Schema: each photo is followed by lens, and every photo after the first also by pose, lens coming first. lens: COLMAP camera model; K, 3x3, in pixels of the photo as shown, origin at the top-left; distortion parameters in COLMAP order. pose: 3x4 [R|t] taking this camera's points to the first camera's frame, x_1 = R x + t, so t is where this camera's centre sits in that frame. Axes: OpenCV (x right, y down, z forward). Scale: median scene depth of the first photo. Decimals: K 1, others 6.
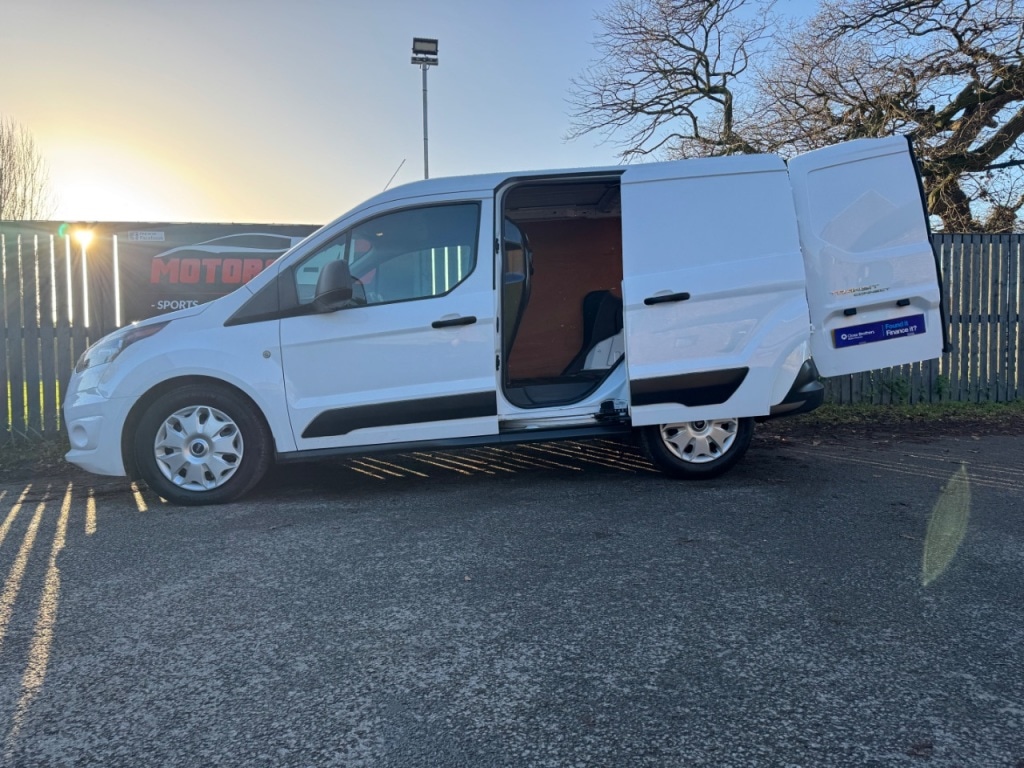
lens RADIAL K [[720.1, 0, 514.2], [0, 720.1, 384.1], [0, 0, 1]] dist [0.069898, -0.087608]
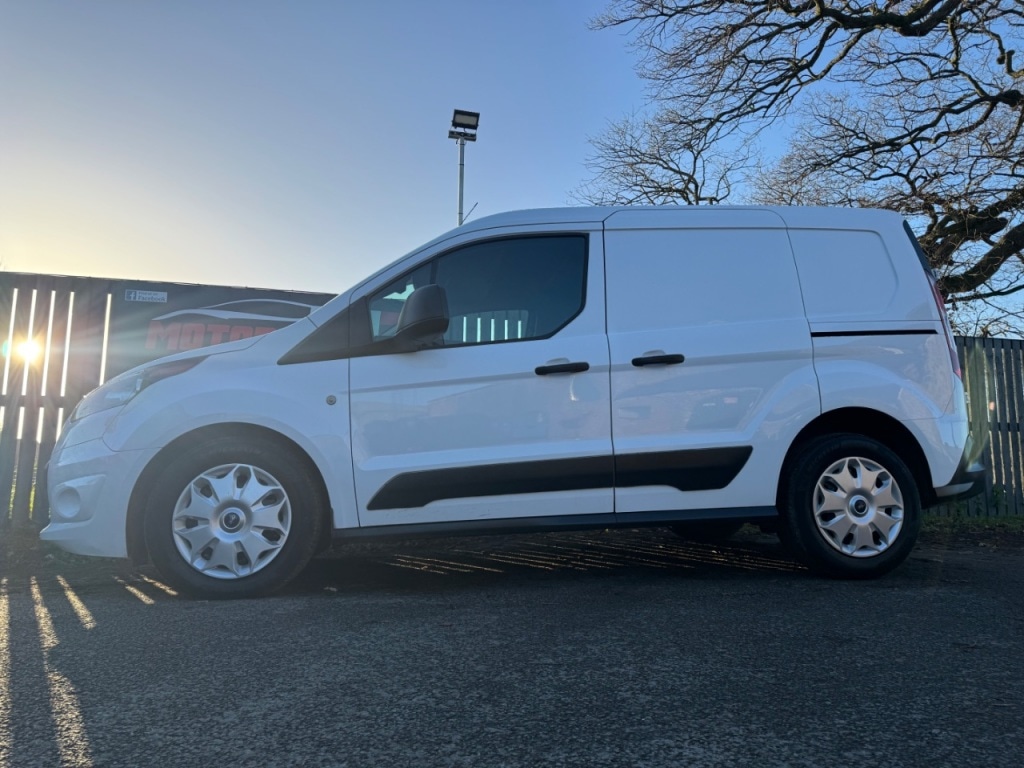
lens RADIAL K [[722.8, 0, 507.3], [0, 722.8, 377.5], [0, 0, 1]] dist [0.041102, -0.037474]
pose [[0.997615, 0.032871, 0.060695, -0.187549], [-0.021144, 0.982582, -0.184620, 0.071063], [-0.065707, 0.182897, 0.980934, 0.202963]]
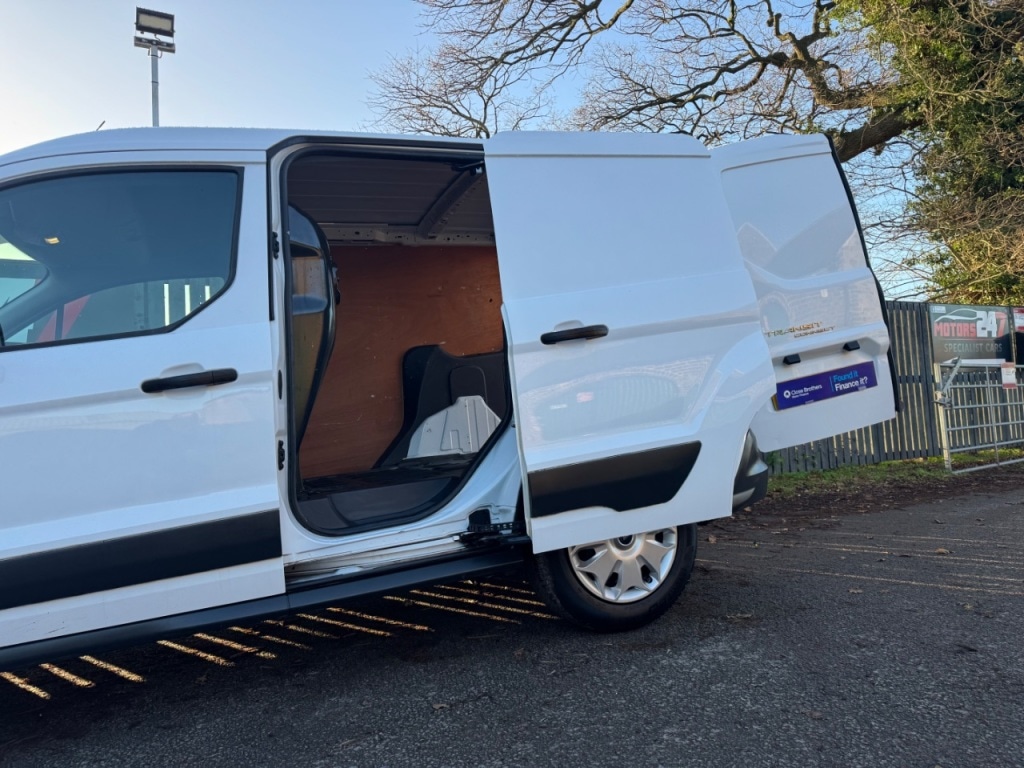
lens RADIAL K [[719.7, 0, 511.5], [0, 719.7, 378.2], [0, 0, 1]] dist [0.064188, -0.079848]
pose [[0.951547, -0.020329, 0.306832, -0.023840], [0.059406, 0.991168, -0.118560, -0.012174], [-0.301712, 0.131043, 0.944350, 0.423154]]
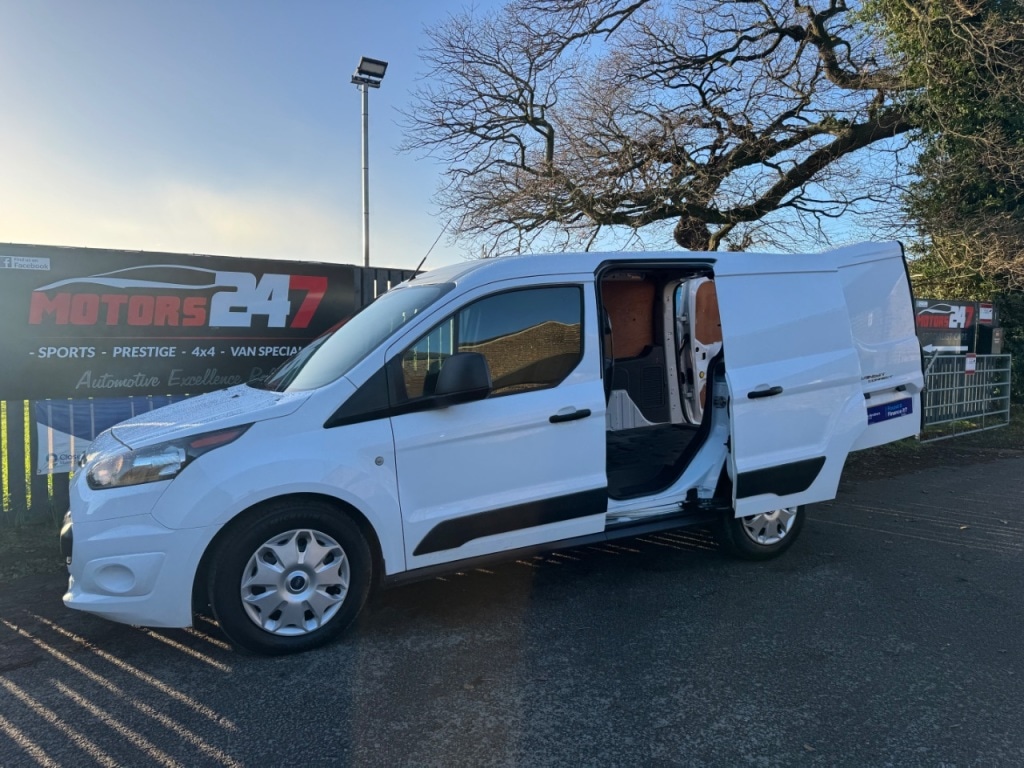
lens RADIAL K [[719.7, 0, 511.5], [0, 719.7, 378.2], [0, 0, 1]] dist [0.064188, -0.079848]
pose [[0.931729, 0.003195, 0.363140, -0.472680], [-0.003617, 0.999993, 0.000481, -0.129735], [-0.363136, -0.001762, 0.931735, 0.156201]]
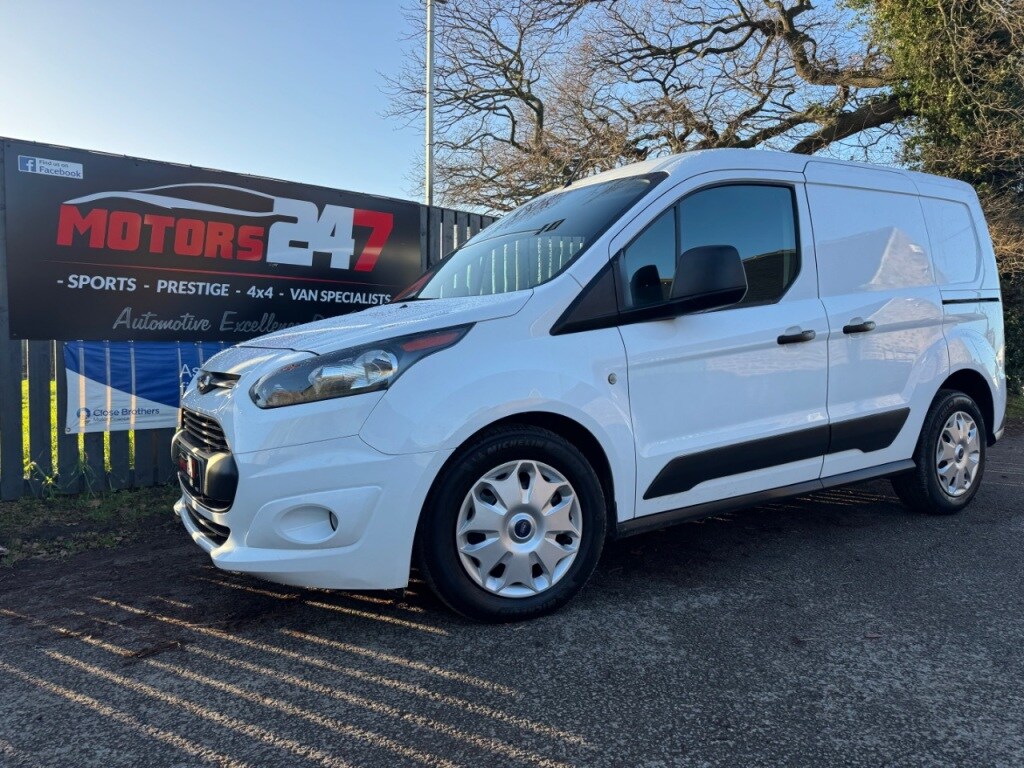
lens RADIAL K [[720.9, 0, 519.7], [0, 720.9, 388.7], [0, 0, 1]] dist [0.063372, -0.080067]
pose [[0.884337, 0.001018, 0.466848, -0.685374], [-0.002831, 0.999991, 0.003182, -0.031277], [-0.466841, -0.004136, 0.884332, 0.427105]]
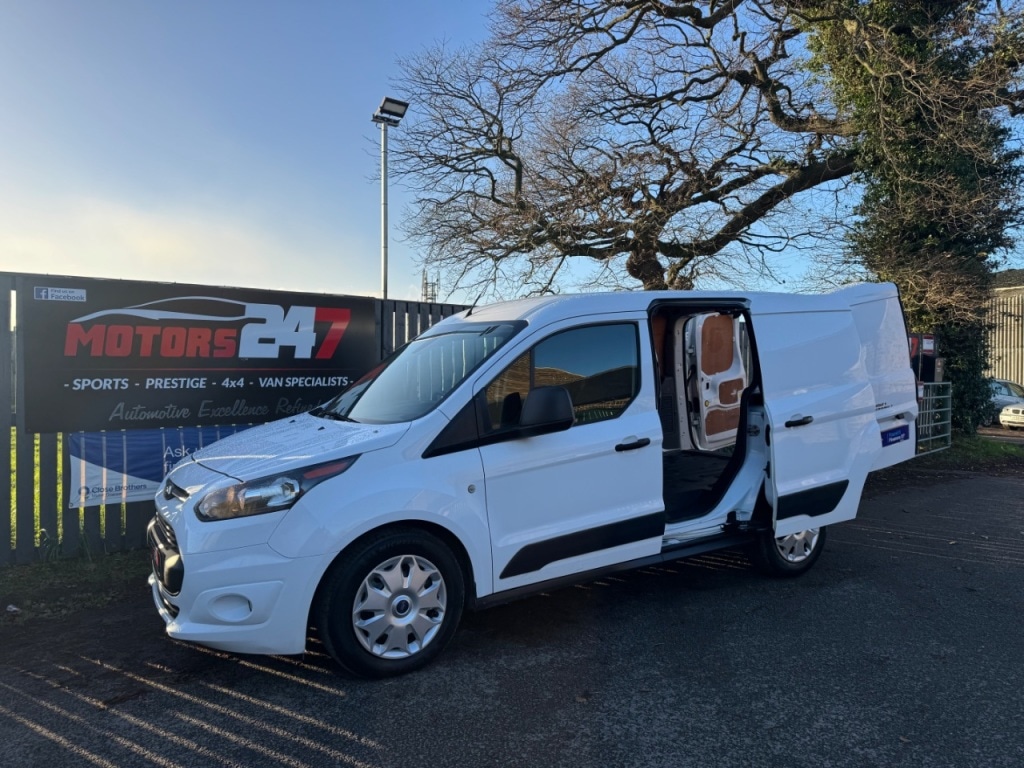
lens RADIAL K [[720.1, 0, 514.2], [0, 720.1, 384.1], [0, 0, 1]] dist [0.069898, -0.087608]
pose [[0.894455, 0.012353, 0.446988, -0.651295], [-0.000484, 0.999645, -0.026657, -0.137820], [-0.447159, 0.023627, 0.894143, 0.172576]]
